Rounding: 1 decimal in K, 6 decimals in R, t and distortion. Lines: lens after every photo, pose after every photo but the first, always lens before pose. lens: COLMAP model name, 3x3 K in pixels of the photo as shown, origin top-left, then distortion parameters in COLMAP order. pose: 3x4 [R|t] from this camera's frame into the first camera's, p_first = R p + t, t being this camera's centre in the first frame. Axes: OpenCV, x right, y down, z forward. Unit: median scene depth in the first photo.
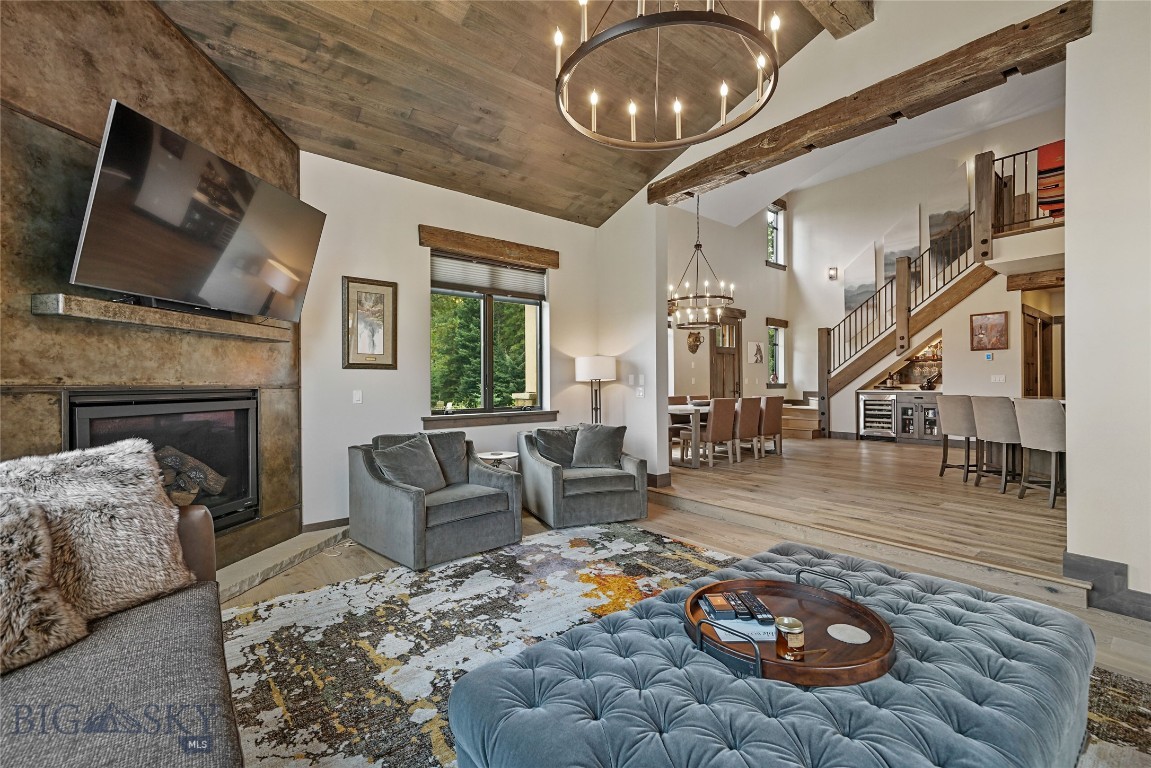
lens RADIAL K [[482.5, 0, 575.5], [0, 482.5, 384.0], [0, 0, 1]] dist [0.000085, 0.000008]
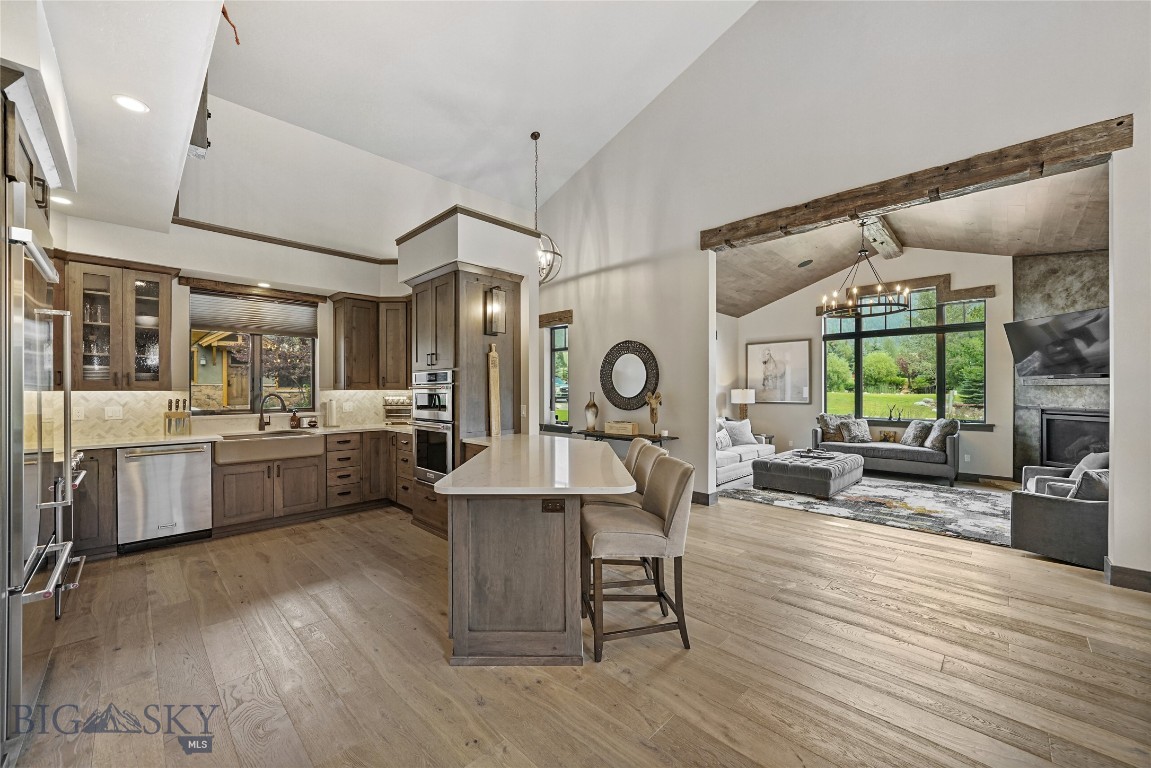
lens RADIAL K [[436.4, 0, 562.3], [0, 436.4, 390.9], [0, 0, 1]] dist [-0.009270, -0.000093]
pose [[-0.994787, 0.003934, -0.101896, 1.924754], [0.003705, 0.999990, 0.002440, -0.100916], [0.101905, 0.002050, -0.994792, 2.916013]]
